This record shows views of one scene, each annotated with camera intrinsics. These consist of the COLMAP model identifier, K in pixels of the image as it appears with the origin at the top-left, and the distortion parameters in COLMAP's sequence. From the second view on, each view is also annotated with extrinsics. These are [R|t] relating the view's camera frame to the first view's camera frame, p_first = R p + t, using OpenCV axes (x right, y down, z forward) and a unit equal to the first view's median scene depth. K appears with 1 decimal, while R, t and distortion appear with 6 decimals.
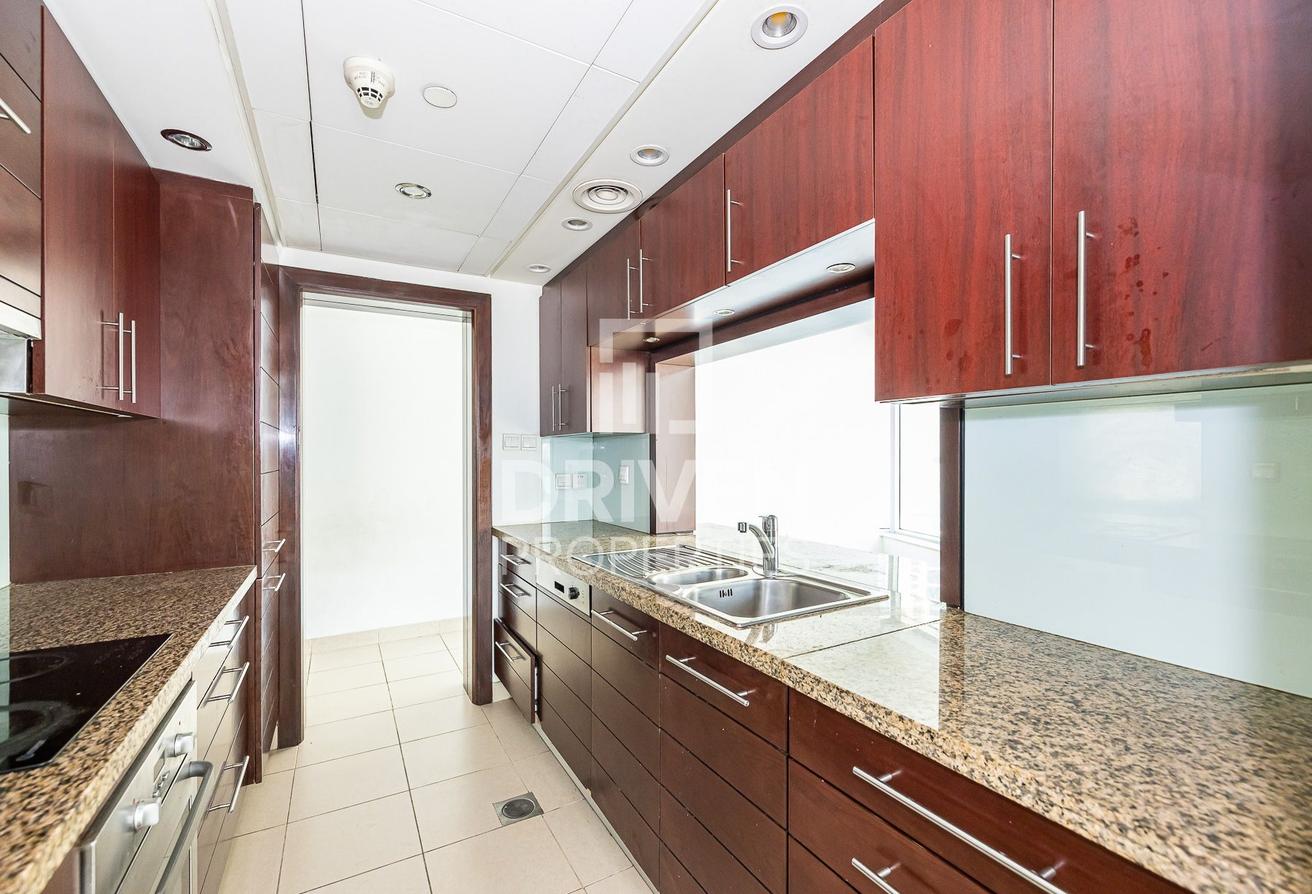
lens RADIAL K [[562.0, 0, 654.1], [0, 562.0, 448.3], [0, 0, 1]] dist [-0.003638, -0.000150]
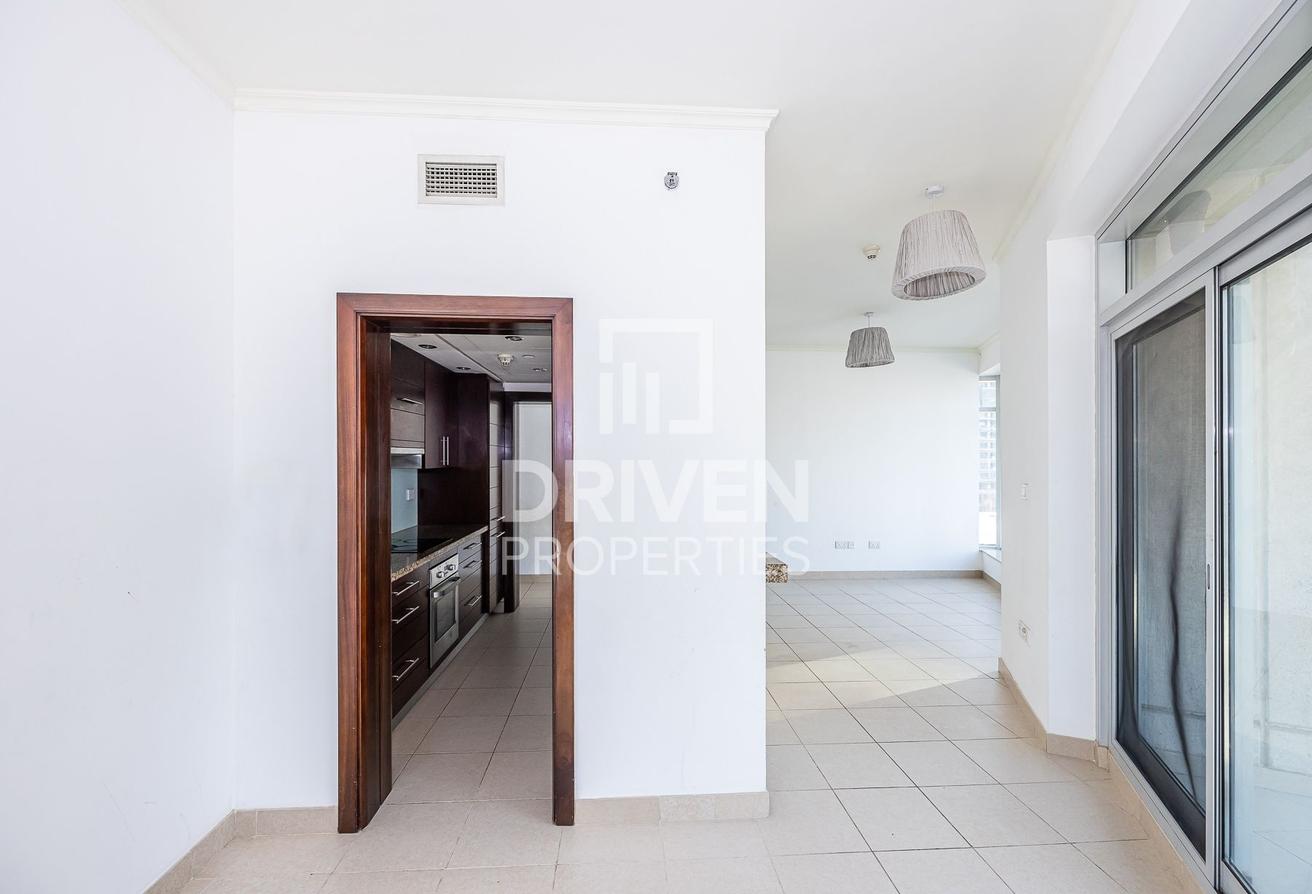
lens RADIAL K [[562.0, 0, 655.7], [0, 562.0, 454.2], [0, 0, 1]] dist [-0.003638, -0.000150]
pose [[0.904024, -0.003763, -0.427465, 1.602754], [0.006184, 0.999972, 0.004275, -0.186627], [0.427437, -0.006508, 0.904022, -1.458491]]
